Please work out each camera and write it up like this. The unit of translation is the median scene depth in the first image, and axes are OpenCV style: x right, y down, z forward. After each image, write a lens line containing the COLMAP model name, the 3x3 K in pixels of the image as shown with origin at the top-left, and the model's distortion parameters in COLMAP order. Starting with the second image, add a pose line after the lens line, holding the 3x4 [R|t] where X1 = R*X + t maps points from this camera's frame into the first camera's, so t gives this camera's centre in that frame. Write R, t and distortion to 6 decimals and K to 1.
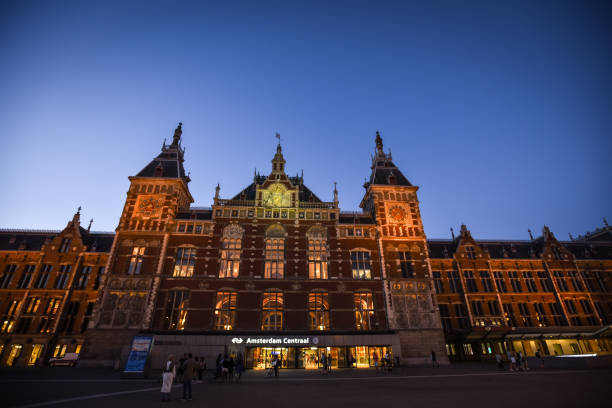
lens RADIAL K [[293.1, 0, 306.0], [0, 293.1, 204.0], [0, 0, 1]] dist [-0.061553, 0.029502]
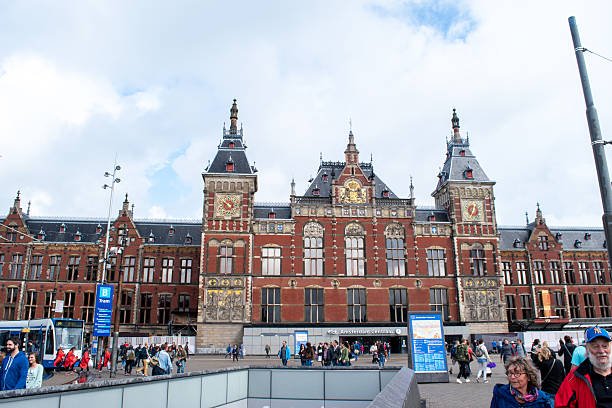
lens RADIAL K [[484.2, 0, 308.0], [0, 484.2, 198.4], [0, 0, 1]] dist [-0.086103, 0.004252]
pose [[0.999729, 0.008909, 0.021488, -0.298078], [-0.012679, 0.983171, 0.182249, -0.312251], [-0.019503, -0.182472, 0.983018, -0.617246]]
